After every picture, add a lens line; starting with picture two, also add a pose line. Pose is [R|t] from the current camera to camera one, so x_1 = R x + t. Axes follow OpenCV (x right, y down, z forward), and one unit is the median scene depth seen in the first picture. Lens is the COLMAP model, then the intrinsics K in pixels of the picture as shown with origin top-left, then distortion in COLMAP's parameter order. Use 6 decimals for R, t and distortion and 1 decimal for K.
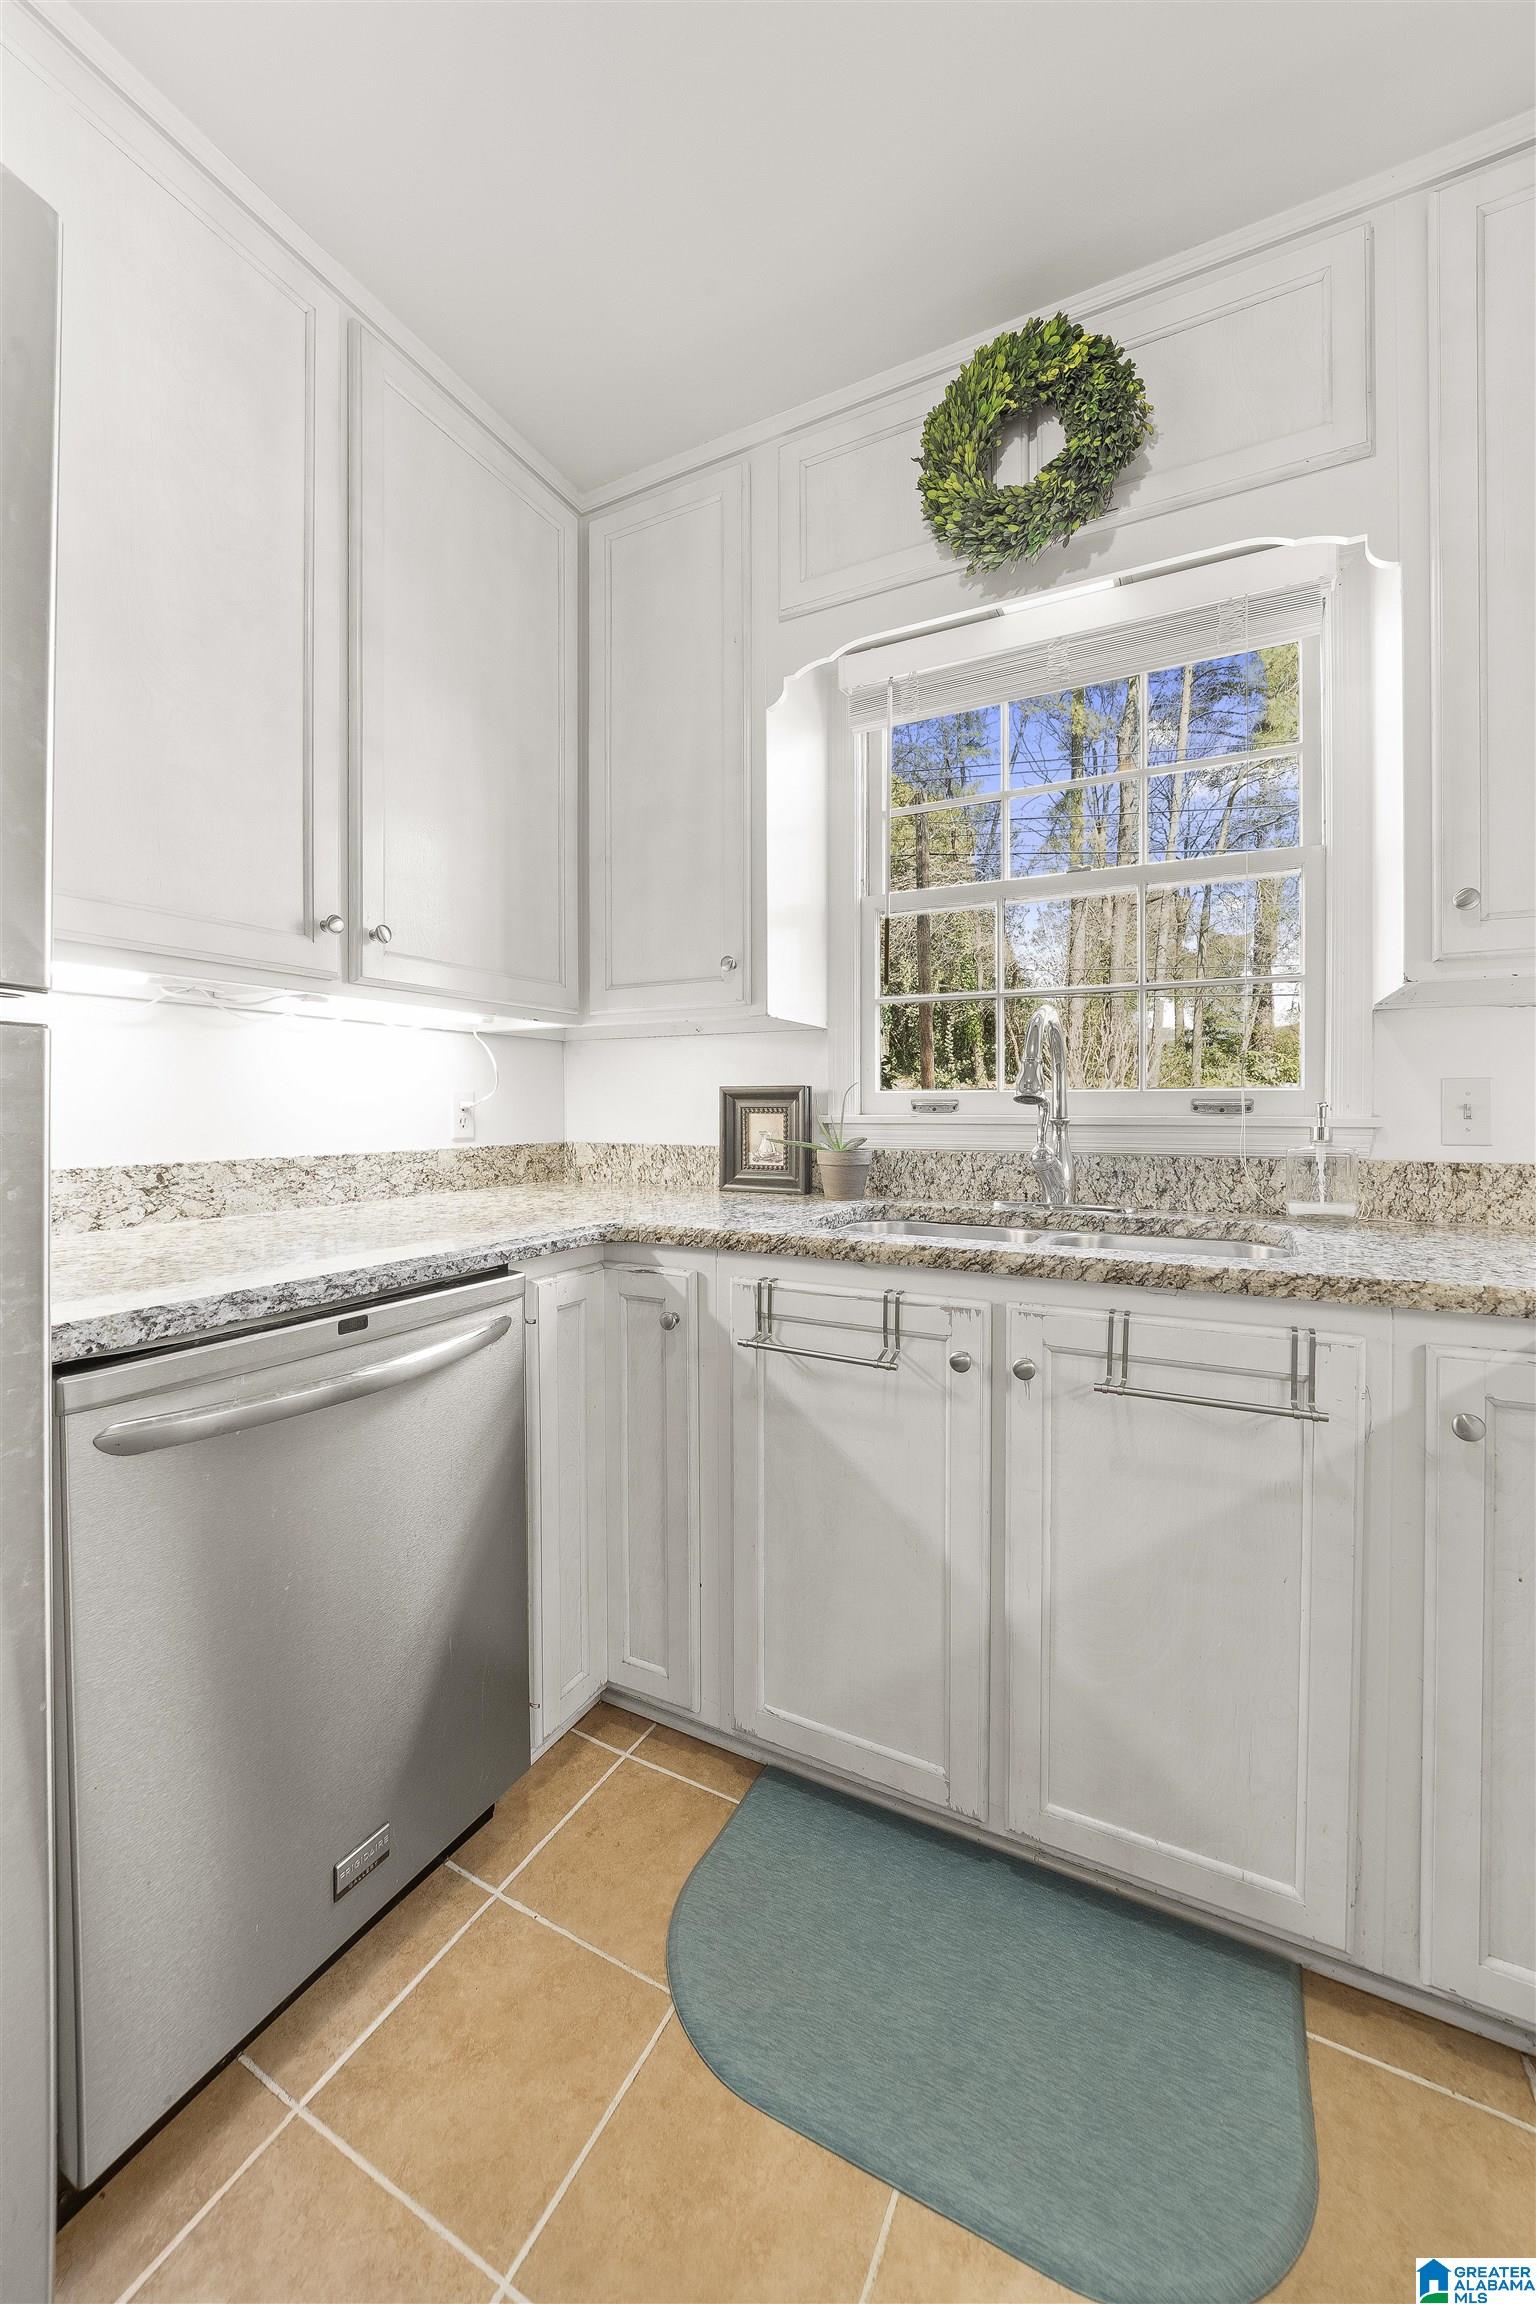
lens RADIAL K [[846.4, 0, 796.4], [0, 846.4, 1114.8], [0, 0, 1]] dist [-0.017103, 0.000230]
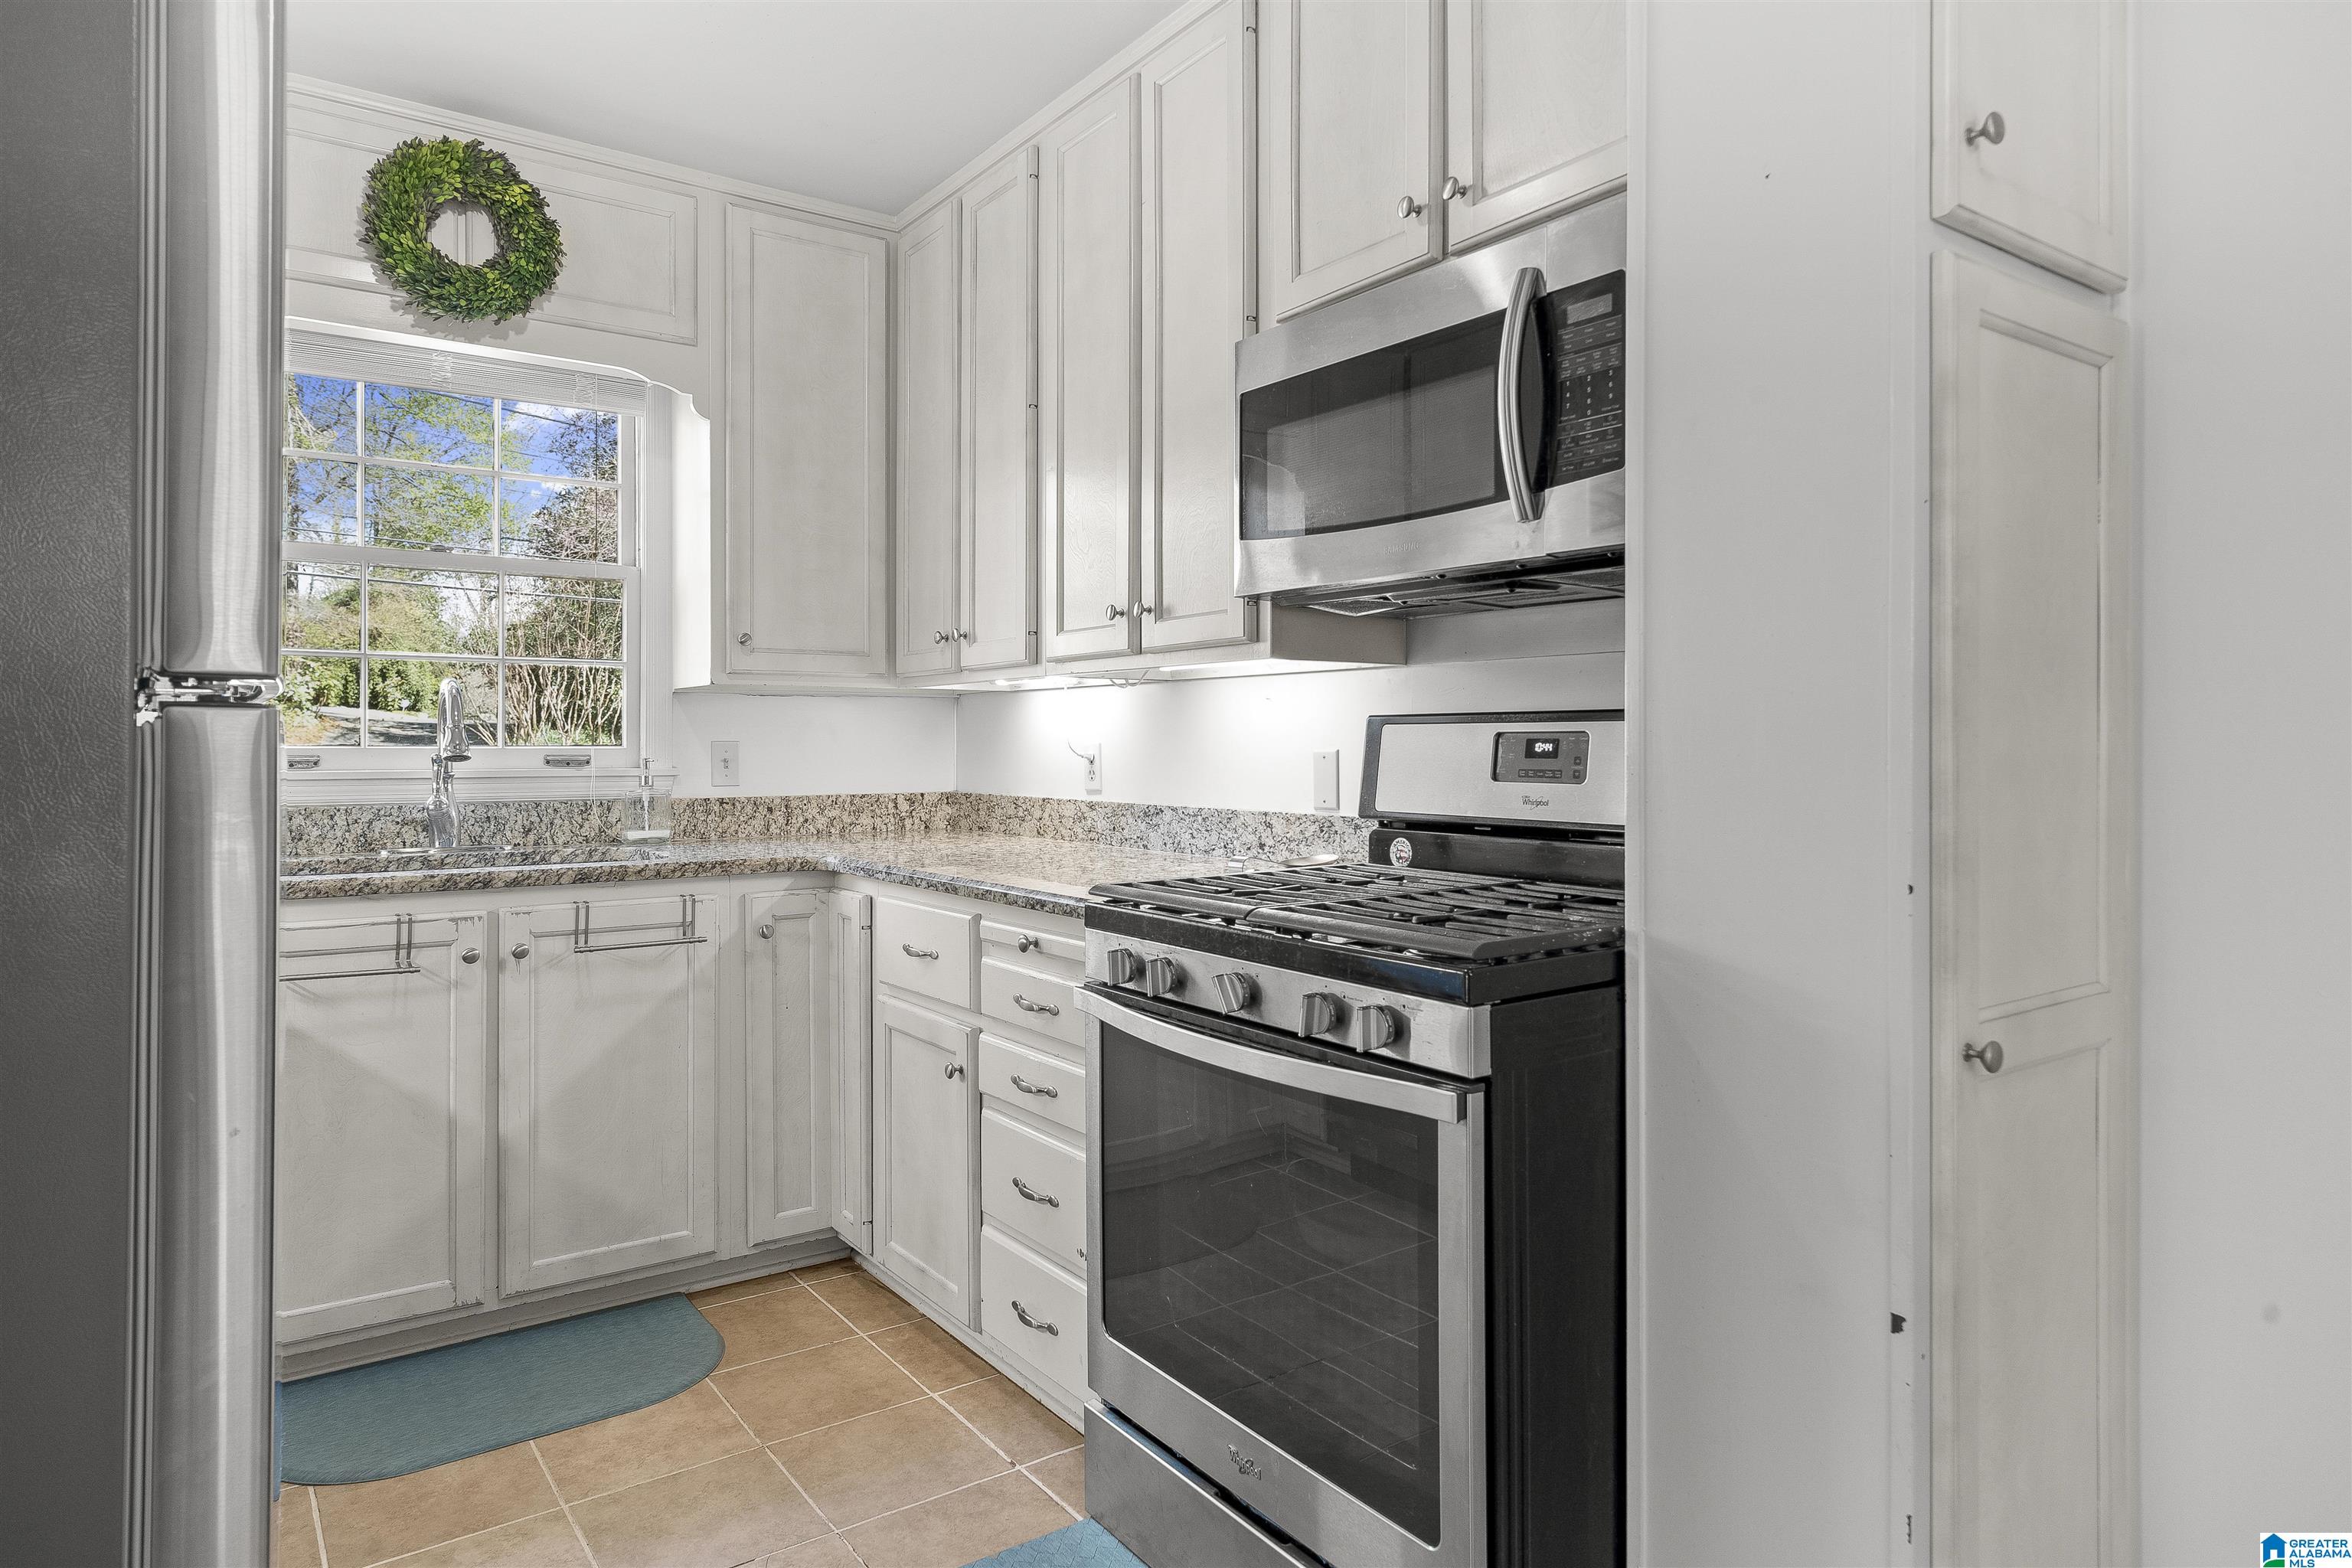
lens RADIAL K [[1388.7, 0, 1170.6], [0, 1388.7, 764.9], [0, 0, 1]] dist [-0.003972, -0.000129]
pose [[0.445401, -0.013991, 0.895222, -1.256741], [0.003419, 0.999897, 0.013926, -0.039398], [-0.895325, -0.003142, 0.445403, -0.965093]]
